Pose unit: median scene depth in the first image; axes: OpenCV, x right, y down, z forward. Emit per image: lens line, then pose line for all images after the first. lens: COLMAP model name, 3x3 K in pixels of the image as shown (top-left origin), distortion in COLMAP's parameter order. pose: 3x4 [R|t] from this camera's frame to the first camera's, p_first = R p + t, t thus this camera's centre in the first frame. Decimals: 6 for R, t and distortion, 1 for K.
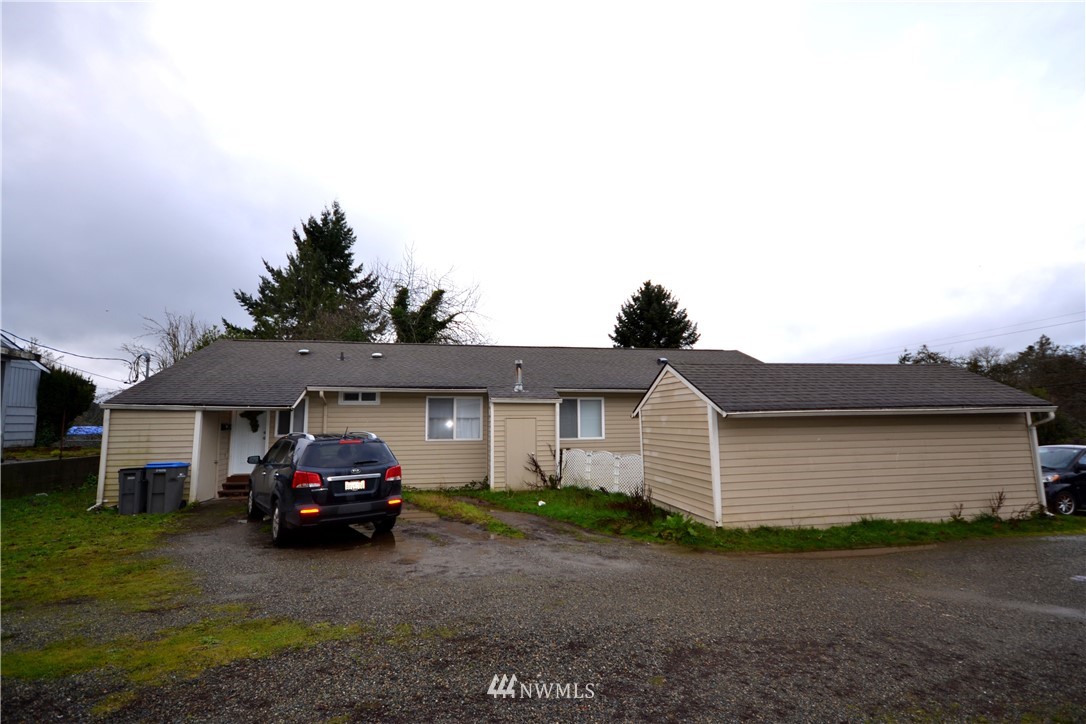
lens RADIAL K [[496.7, 0, 543.0], [0, 496.7, 362.0], [0, 0, 1]] dist [0.001648, 0.000010]
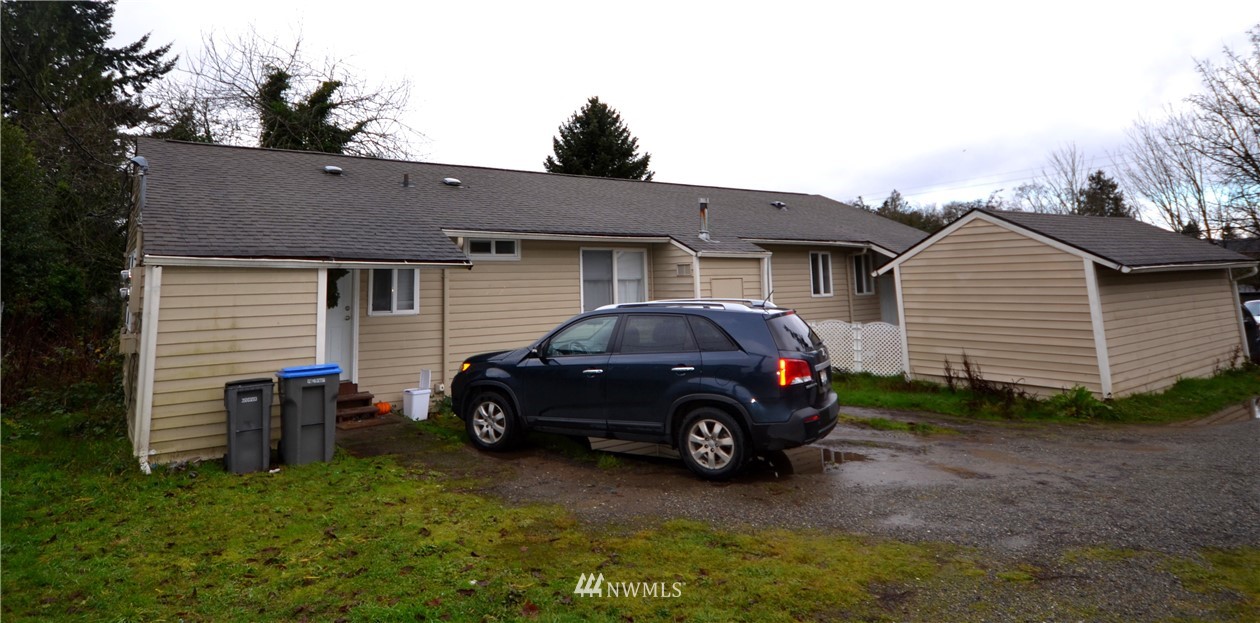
lens RADIAL K [[680.5, 0, 628.3], [0, 680.5, 175.7], [0, 0, 1]] dist [-0.003469, -0.000380]
pose [[0.915456, 0.051231, 0.399143, -0.619569], [-0.034930, 0.998236, -0.048012, 0.016796], [-0.400898, 0.030011, 0.915631, 0.153445]]
